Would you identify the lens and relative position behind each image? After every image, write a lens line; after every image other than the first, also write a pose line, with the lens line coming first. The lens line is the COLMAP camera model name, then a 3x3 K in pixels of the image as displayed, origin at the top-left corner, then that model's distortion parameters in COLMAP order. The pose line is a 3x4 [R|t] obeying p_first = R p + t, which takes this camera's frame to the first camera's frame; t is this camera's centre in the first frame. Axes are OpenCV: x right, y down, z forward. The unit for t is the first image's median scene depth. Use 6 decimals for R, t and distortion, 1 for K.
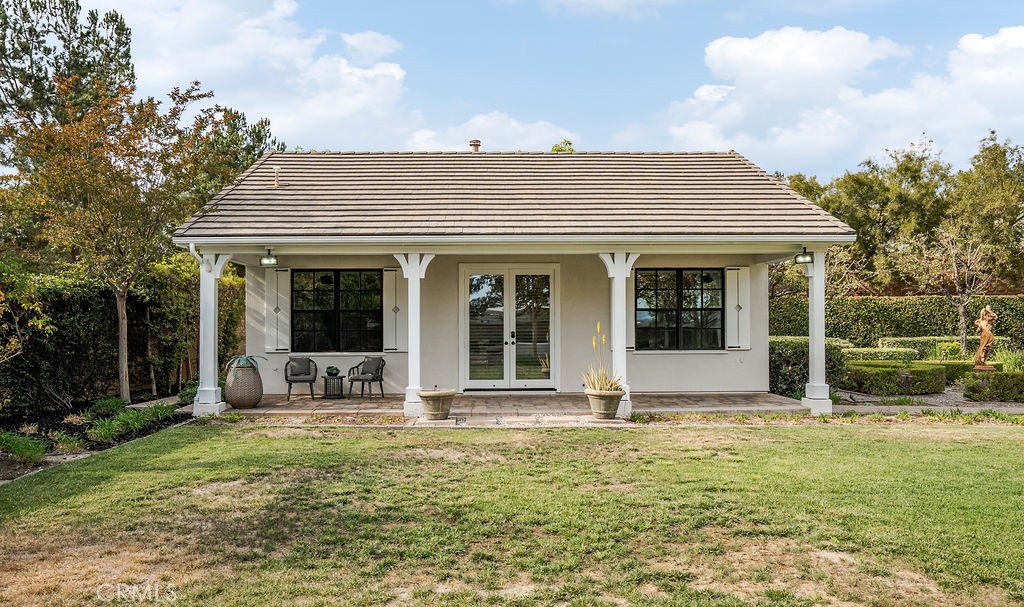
lens RADIAL K [[677.0, 0, 479.0], [0, 677.0, 319.2], [0, 0, 1]] dist [0.002778, 0.000173]
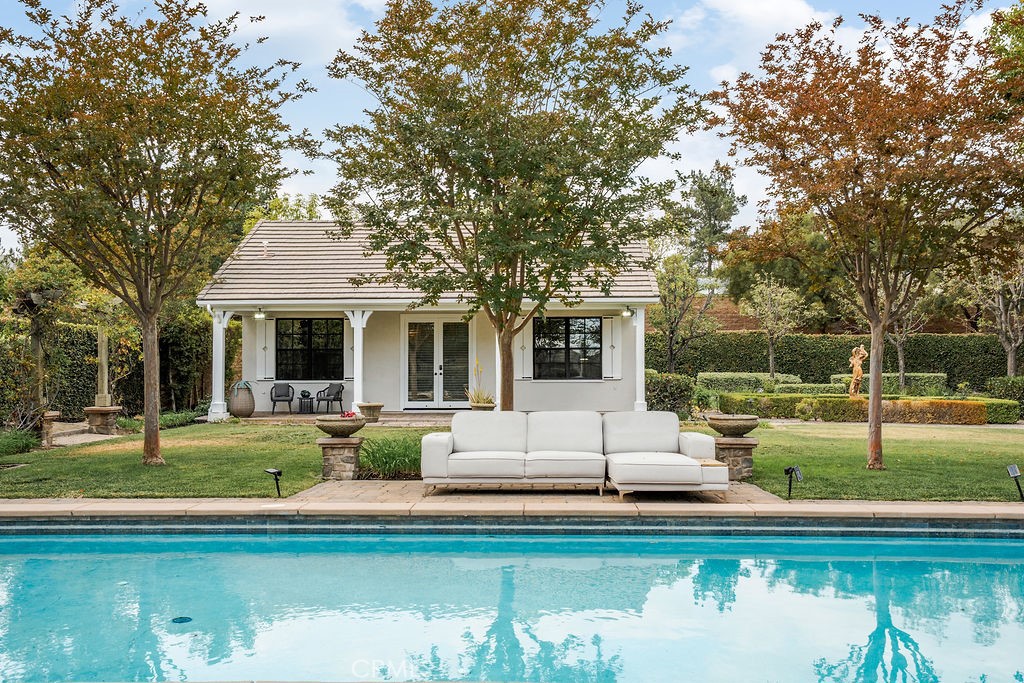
lens RADIAL K [[1016.7, 0, 513.0], [0, 1016.7, 345.3], [0, 0, 1]] dist [0.056022, 0.000000]
pose [[0.998566, 0.000806, -0.053537, 0.307670], [-0.001392, 0.999940, -0.010901, 0.000995], [0.053525, 0.010959, 0.998506, -1.016868]]
